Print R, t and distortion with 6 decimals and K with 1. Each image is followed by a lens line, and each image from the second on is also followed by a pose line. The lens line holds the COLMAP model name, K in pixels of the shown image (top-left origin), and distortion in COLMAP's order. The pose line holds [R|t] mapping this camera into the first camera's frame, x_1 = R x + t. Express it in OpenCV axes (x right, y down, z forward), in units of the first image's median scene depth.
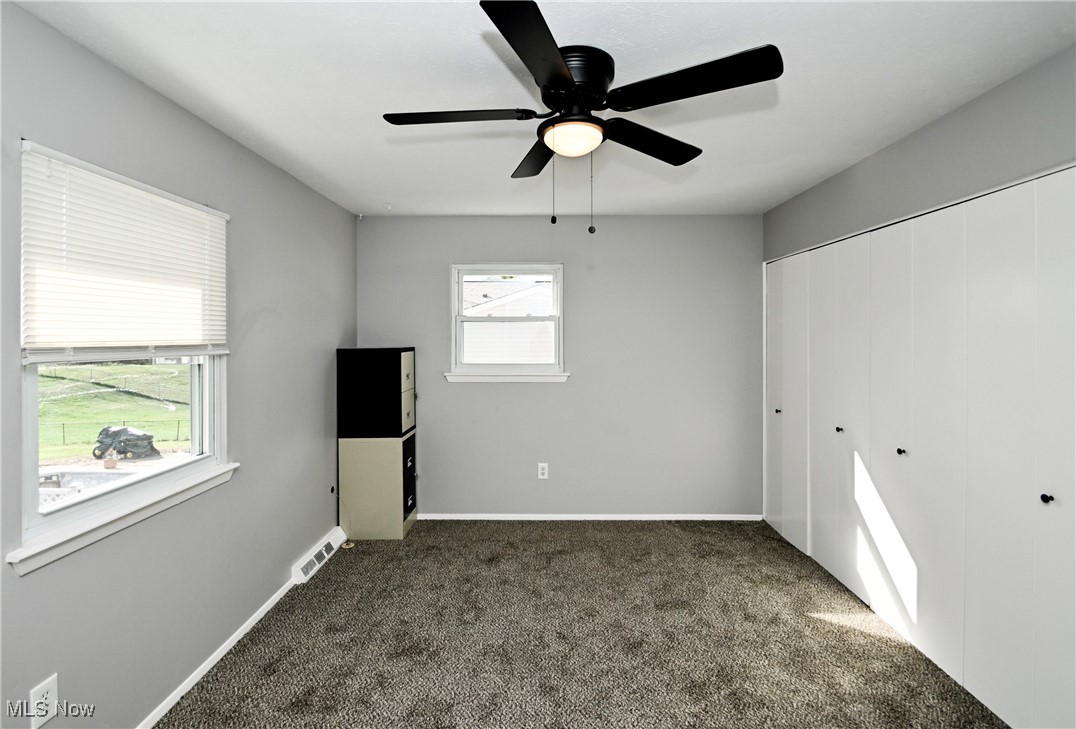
lens RADIAL K [[487.6, 0, 539.0], [0, 487.6, 330.2], [0, 0, 1]] dist [-0.001247, -0.000427]
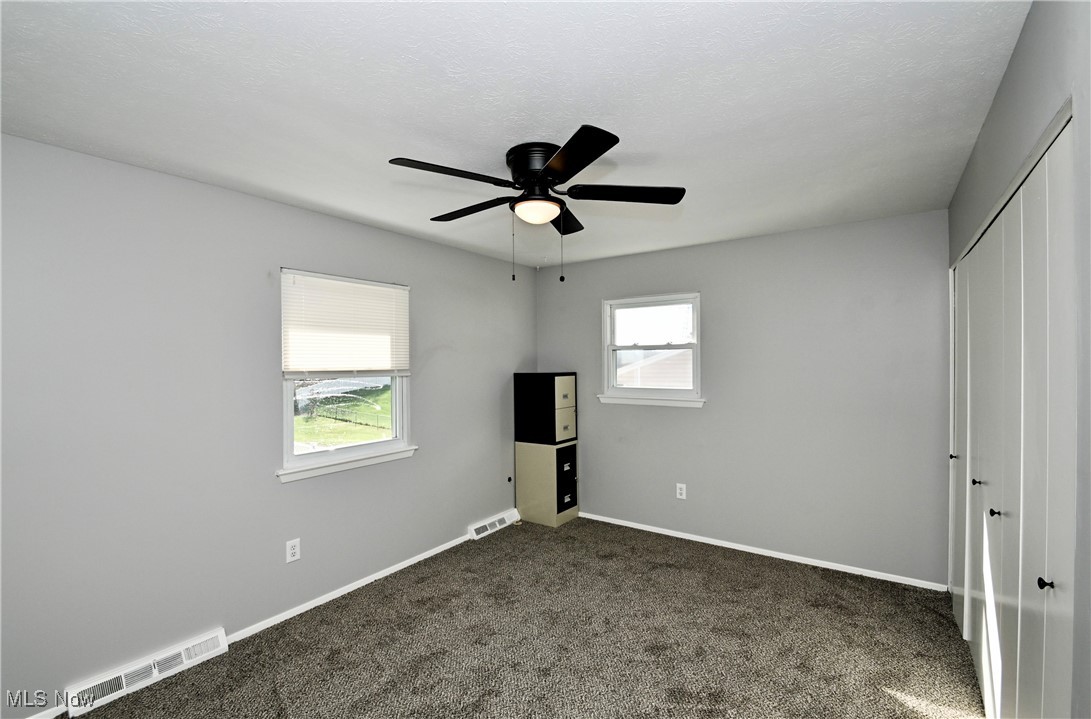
lens RADIAL K [[478.2, 0, 545.5], [0, 478.2, 359.5], [0, 0, 1]] dist [-0.013427, -0.000971]
pose [[0.824603, -0.005324, -0.565686, 0.405612], [0.010645, 0.999925, 0.006106, -0.005457], [0.565611, -0.011056, 0.824598, -0.010892]]
